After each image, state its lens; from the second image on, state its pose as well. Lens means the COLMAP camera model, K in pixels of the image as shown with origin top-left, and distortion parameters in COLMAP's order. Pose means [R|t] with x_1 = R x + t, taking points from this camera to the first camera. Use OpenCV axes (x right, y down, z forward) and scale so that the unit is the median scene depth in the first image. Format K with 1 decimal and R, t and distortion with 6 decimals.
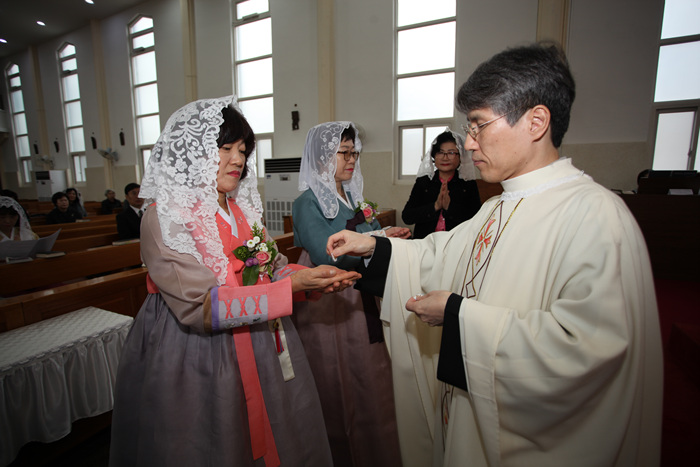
lens RADIAL K [[340.5, 0, 348.0], [0, 340.5, 230.3], [0, 0, 1]] dist [-0.064516, 0.022511]
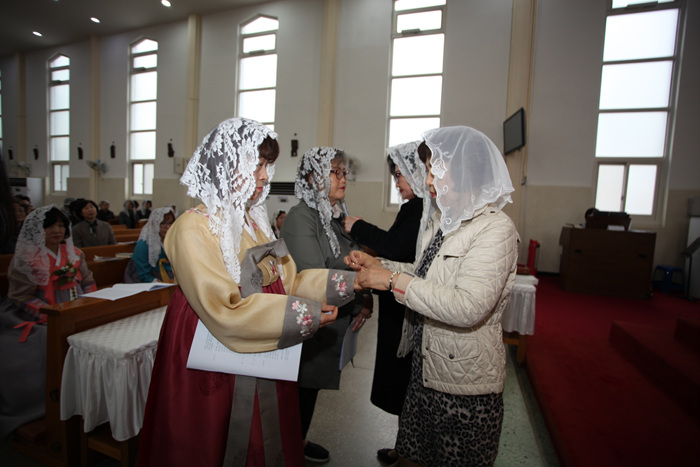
lens RADIAL K [[340.5, 0, 349.5], [0, 340.5, 231.0], [0, 0, 1]] dist [-0.064516, 0.022511]
pose [[0.993286, 0.045254, 0.106462, -0.067281], [-0.037733, 0.996717, -0.071629, 0.011326], [-0.109354, 0.067131, 0.991733, -0.072573]]
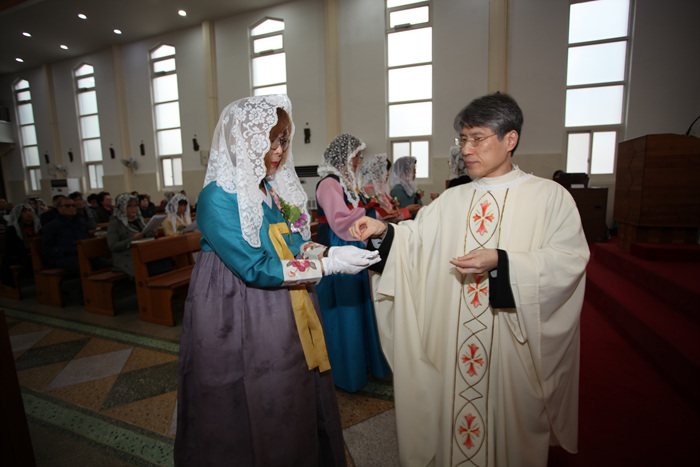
lens RADIAL K [[340.5, 0, 349.2], [0, 340.5, 230.4], [0, 0, 1]] dist [-0.064516, 0.022511]
pose [[0.995445, -0.028684, 0.090924, -0.101059], [0.029592, 0.999525, -0.008646, 0.033683], [-0.090633, 0.011297, 0.995820, -0.213745]]
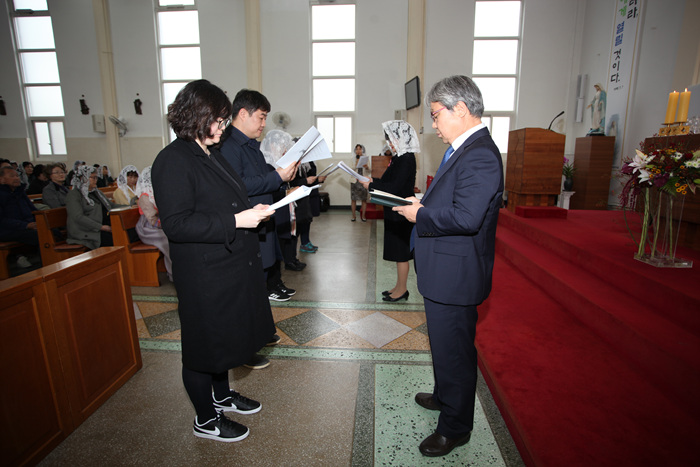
lens RADIAL K [[382.5, 0, 349.2], [0, 382.5, 230.2], [0, 0, 1]] dist [-0.049110, 0.022831]
pose [[0.932811, -0.061437, 0.355091, -0.203342], [0.044817, 0.997488, 0.054852, 0.047454], [-0.357569, -0.035252, 0.933221, -0.331658]]
